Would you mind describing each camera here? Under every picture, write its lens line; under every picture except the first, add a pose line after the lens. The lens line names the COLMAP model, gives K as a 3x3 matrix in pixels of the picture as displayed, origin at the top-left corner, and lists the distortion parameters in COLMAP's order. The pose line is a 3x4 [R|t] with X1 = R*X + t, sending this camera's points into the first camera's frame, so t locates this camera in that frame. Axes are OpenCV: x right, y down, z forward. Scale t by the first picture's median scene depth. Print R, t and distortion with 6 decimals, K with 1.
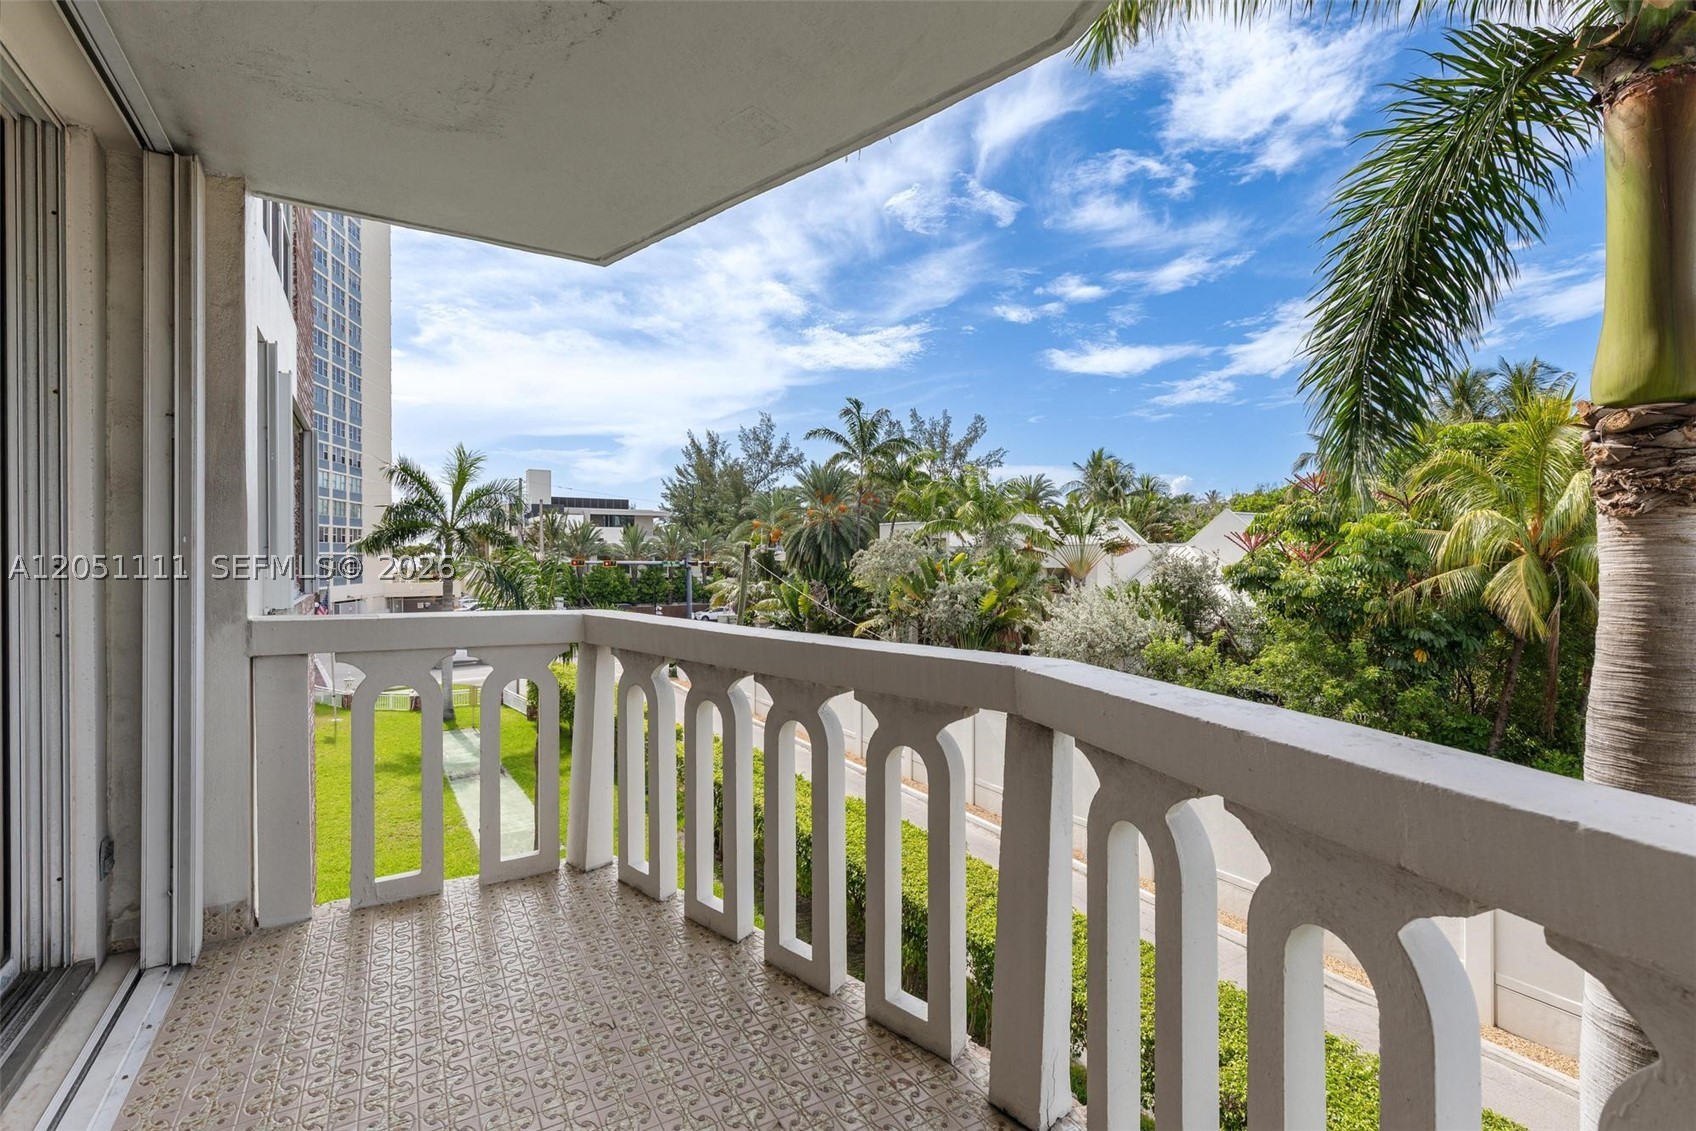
lens RADIAL K [[765.8, 0, 858.9], [0, 765.8, 555.4], [0, 0, 1]] dist [-0.000694, -0.000113]
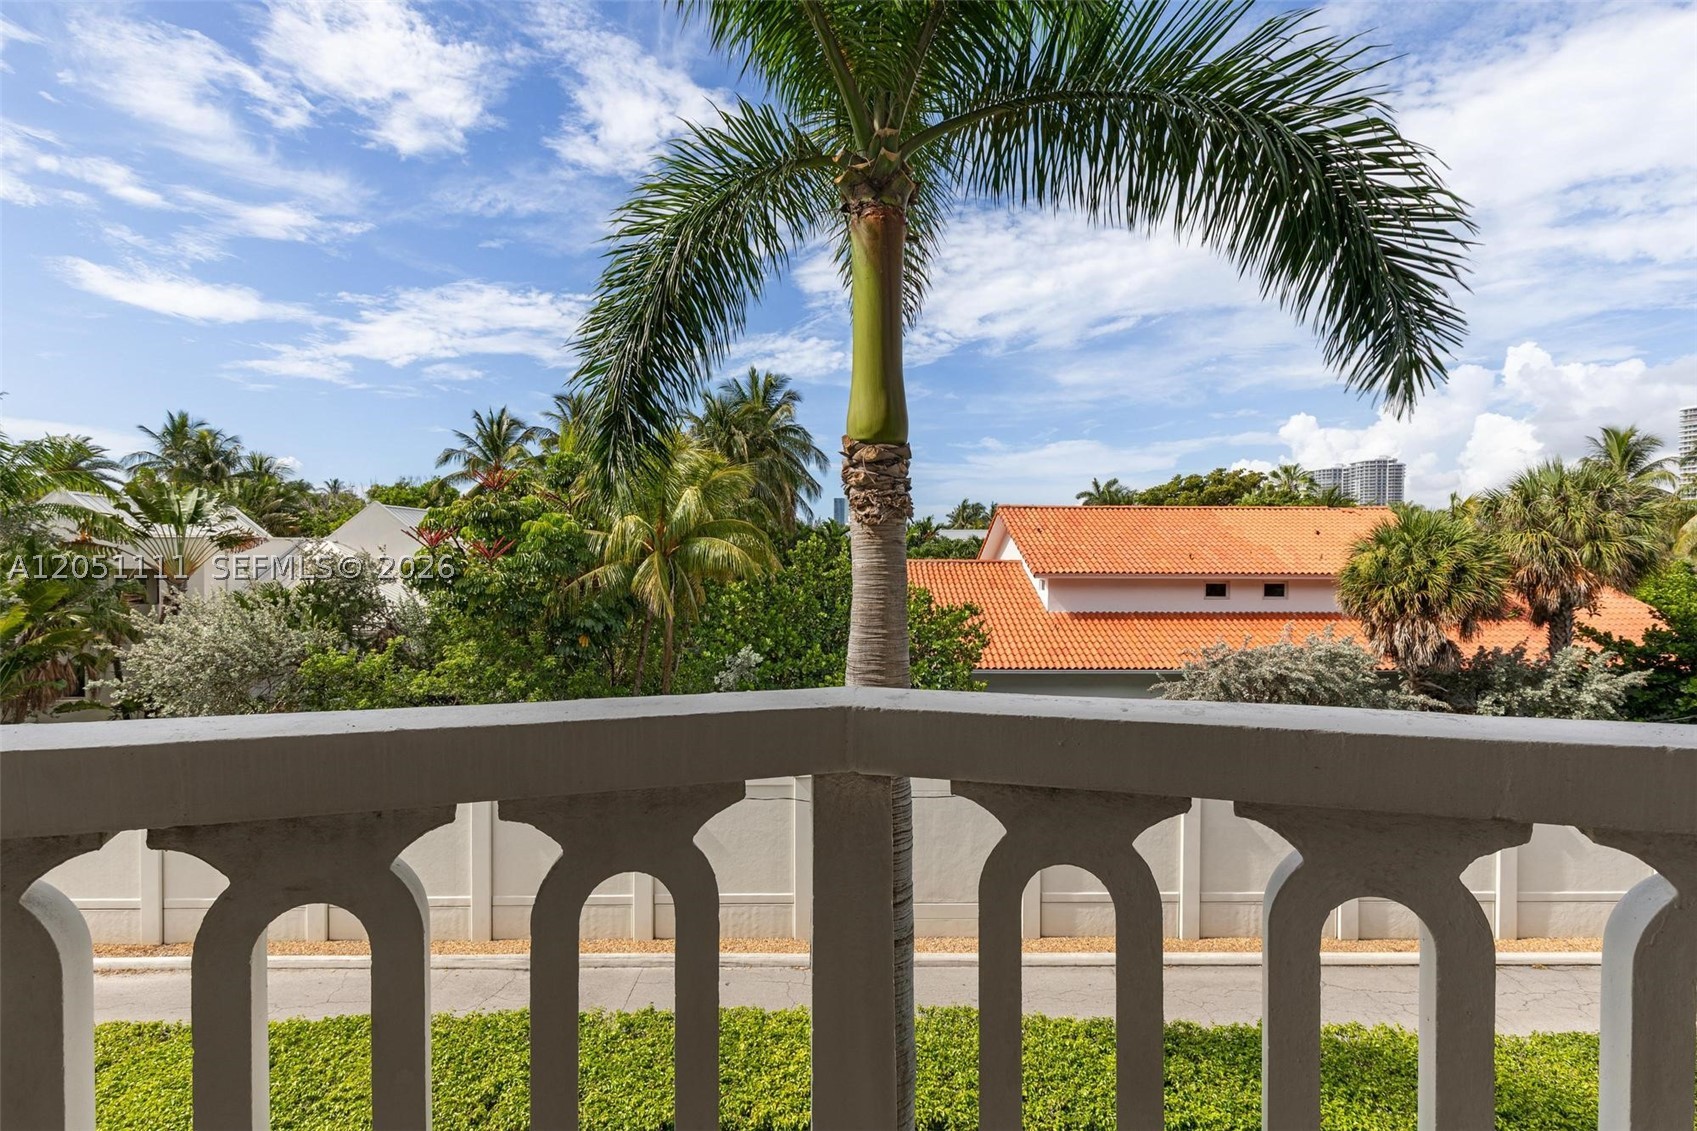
lens RADIAL K [[781.2, 0, 848.5], [0, 781.2, 565.5], [0, 0, 1]] dist [0.003785, 0.000014]
pose [[0.516120, -0.013165, 0.856415, -0.037532], [-0.001629, 0.999865, 0.016352, 0.000021], [-0.856515, -0.009835, 0.516029, 0.054450]]
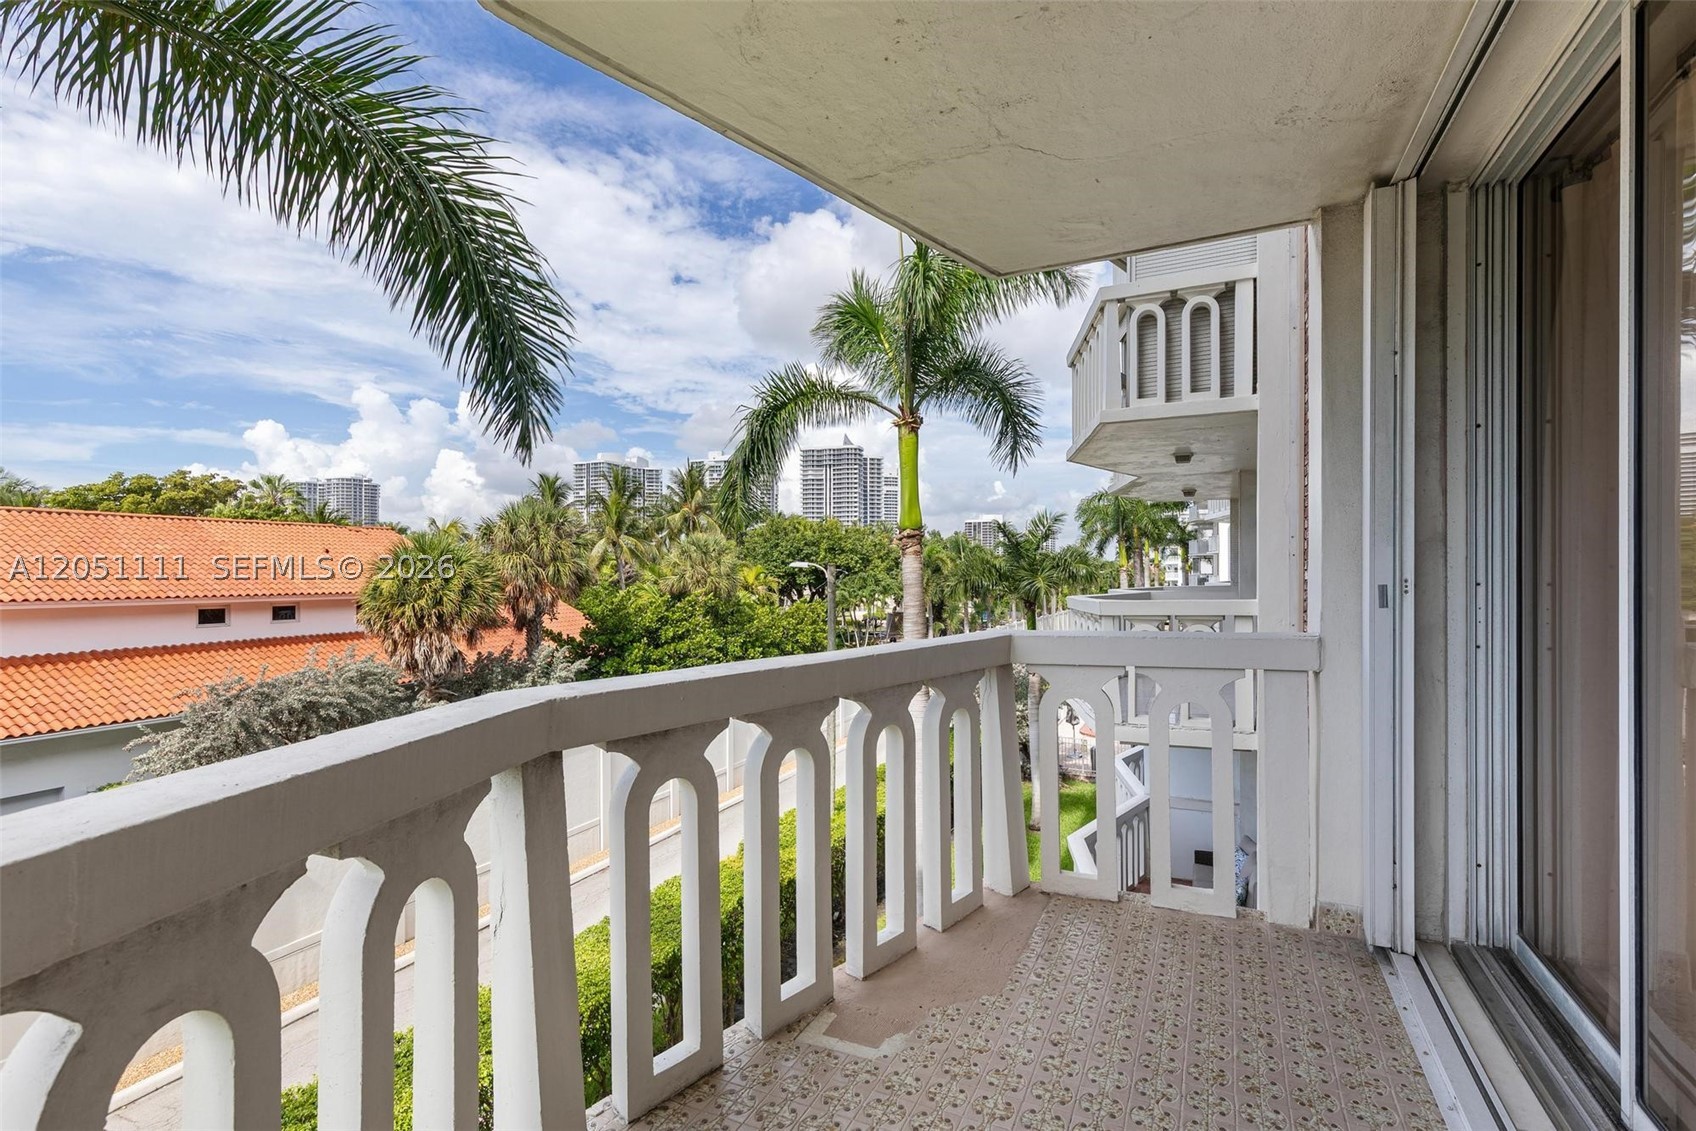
lens RADIAL K [[796.4, 0, 848.0], [0, 796.4, 565.5], [0, 0, 1]] dist [0.004367, 0.000566]
pose [[-0.551155, 0.007536, 0.834369, -0.080976], [0.002939, 0.999971, -0.007090, -0.000677], [-0.834398, -0.001456, -0.551161, 0.118639]]
